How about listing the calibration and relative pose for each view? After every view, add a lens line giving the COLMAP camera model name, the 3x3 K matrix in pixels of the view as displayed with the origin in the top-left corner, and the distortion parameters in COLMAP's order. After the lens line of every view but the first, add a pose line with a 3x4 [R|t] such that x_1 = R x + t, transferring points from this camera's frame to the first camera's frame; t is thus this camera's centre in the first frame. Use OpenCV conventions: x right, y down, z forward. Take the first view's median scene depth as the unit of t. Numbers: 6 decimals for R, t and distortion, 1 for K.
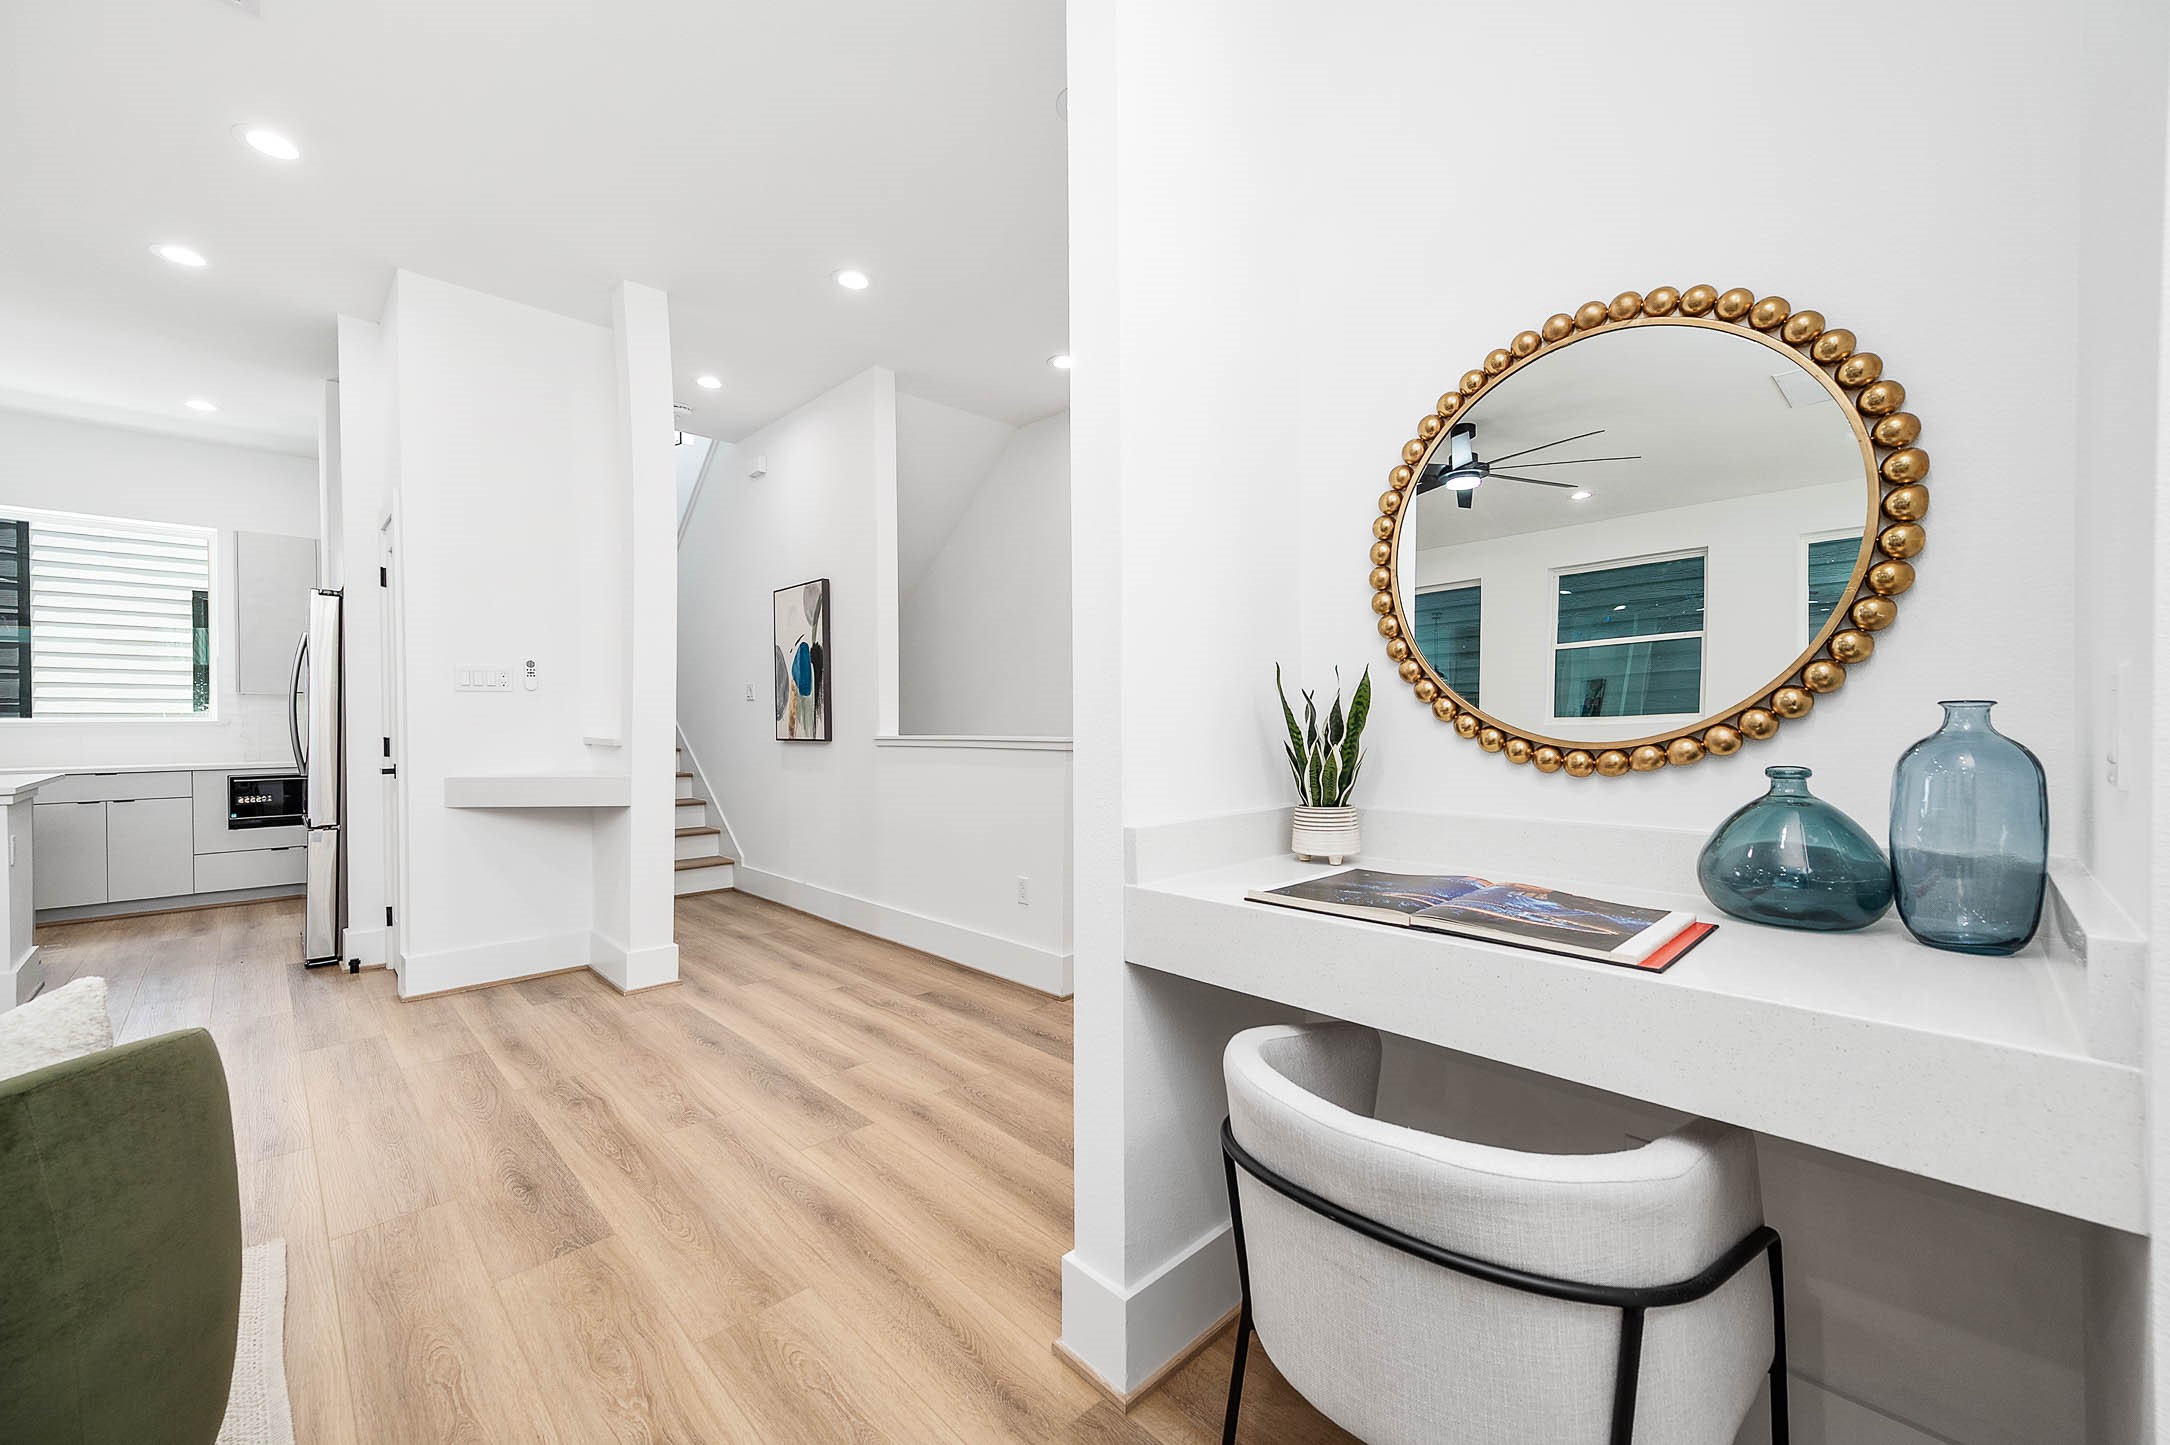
lens RADIAL K [[851.1, 0, 1082.3], [0, 851.1, 726.3], [0, 0, 1]] dist [0.010790, 0.000744]
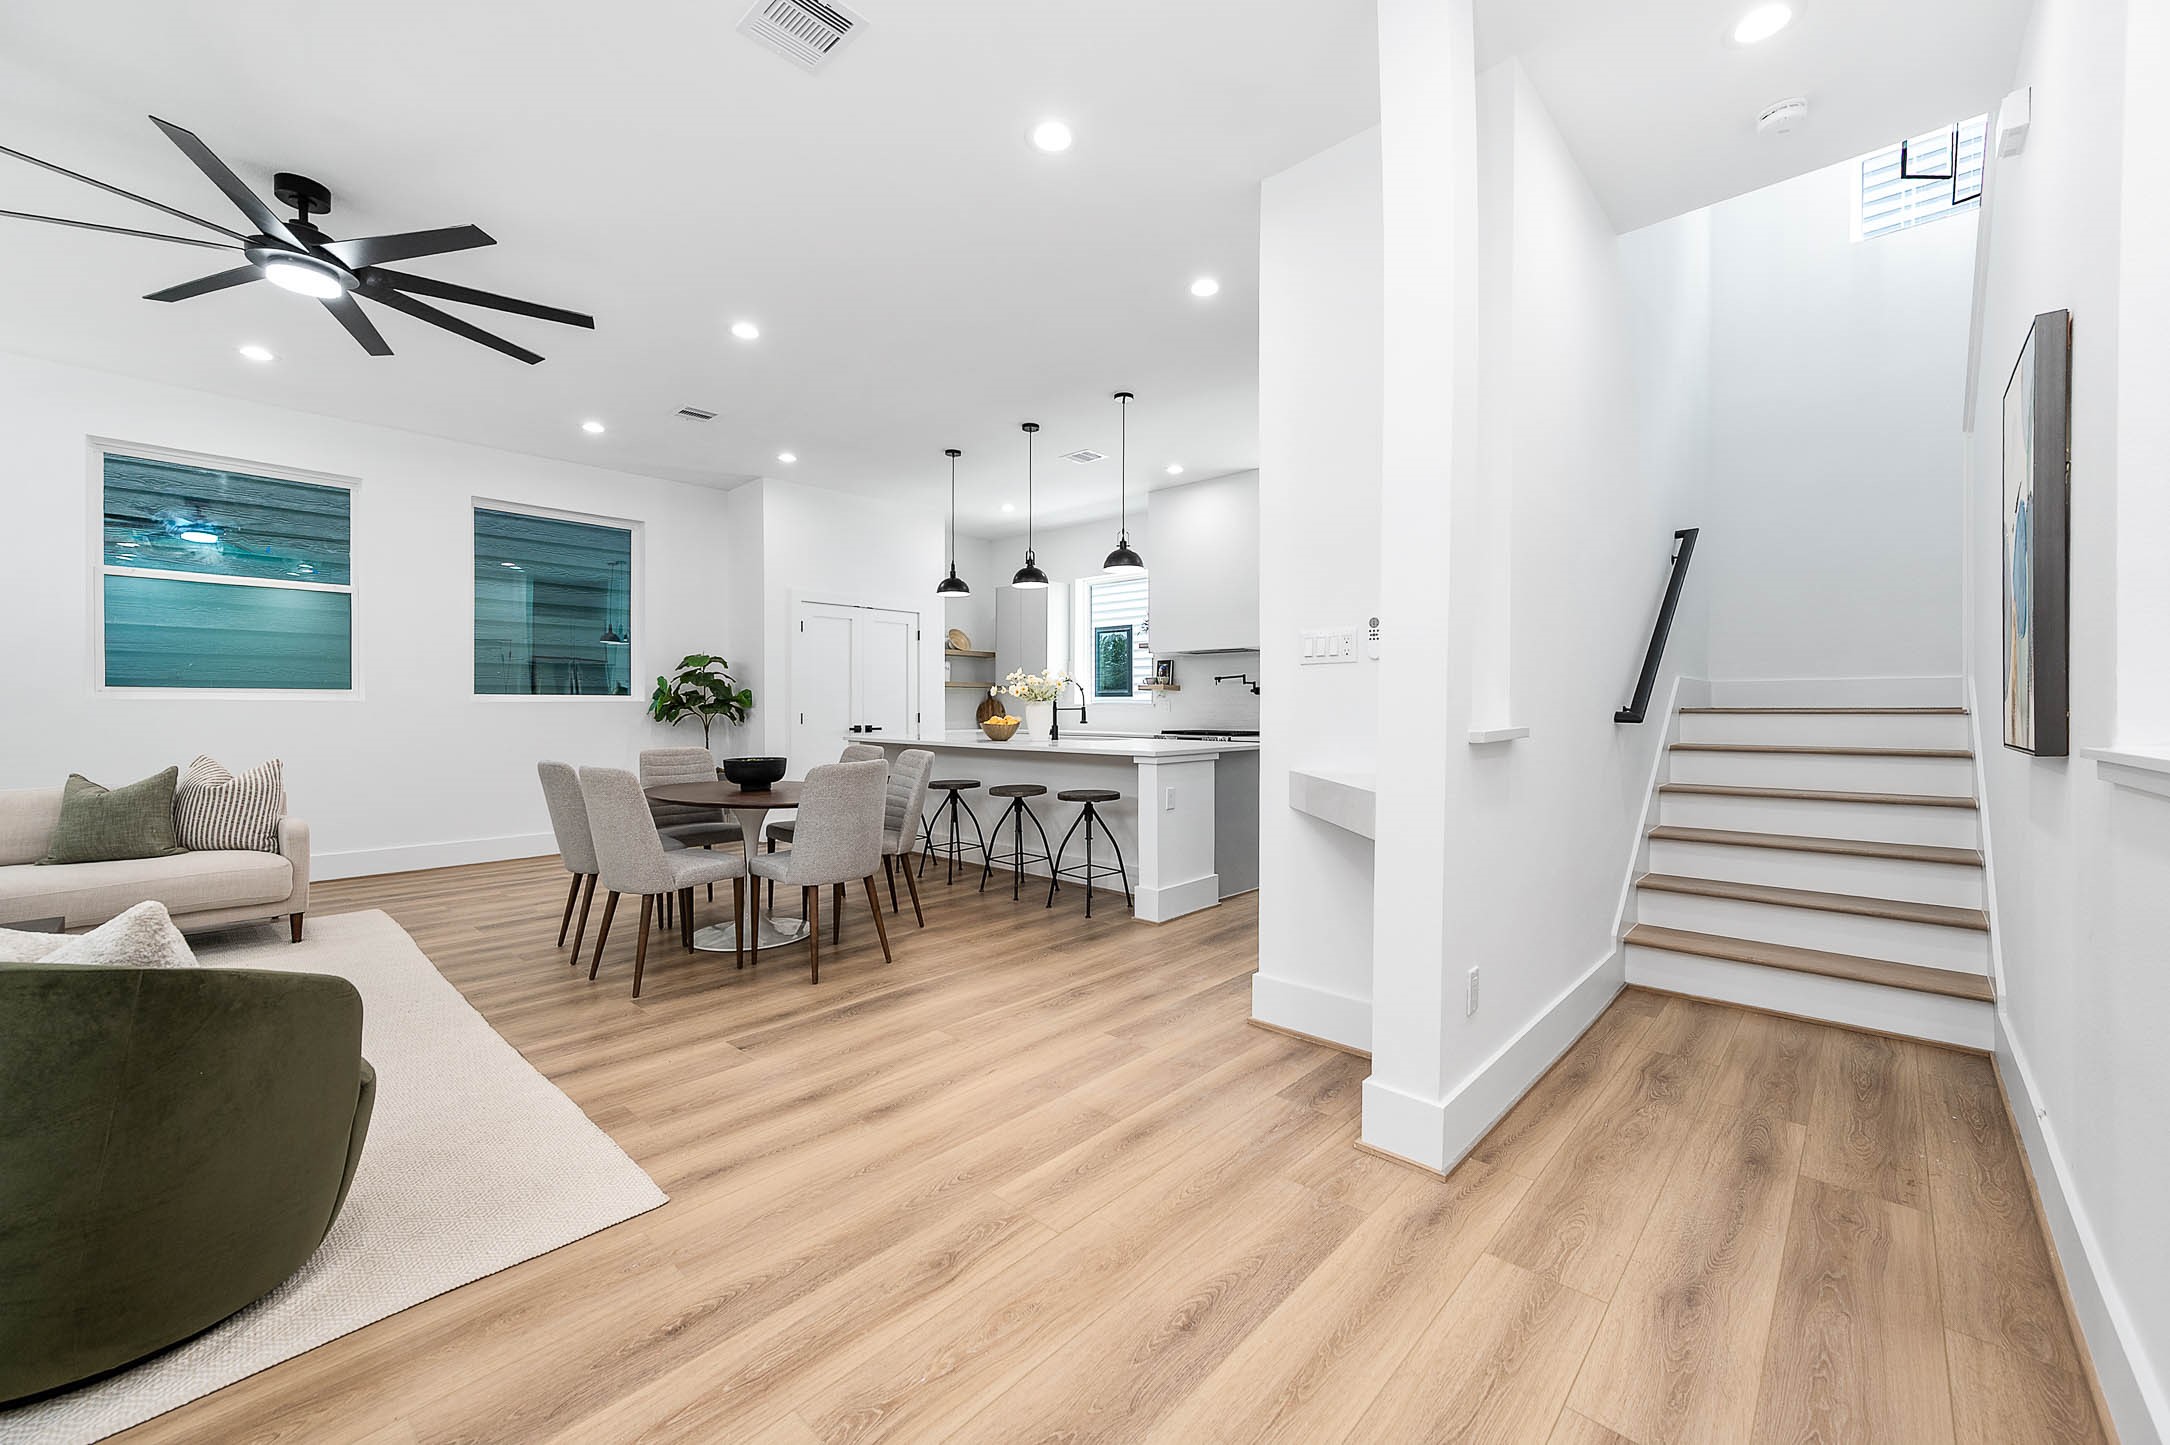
lens RADIAL K [[851.1, 0, 1094.9], [0, 851.1, 708.4], [0, 0, 1]] dist [0.010790, 0.000744]
pose [[0.051707, 0.007624, -0.998633, 0.061304], [-0.004272, 0.999963, 0.007413, -0.004652], [0.998653, 0.003883, 0.051738, 0.713404]]
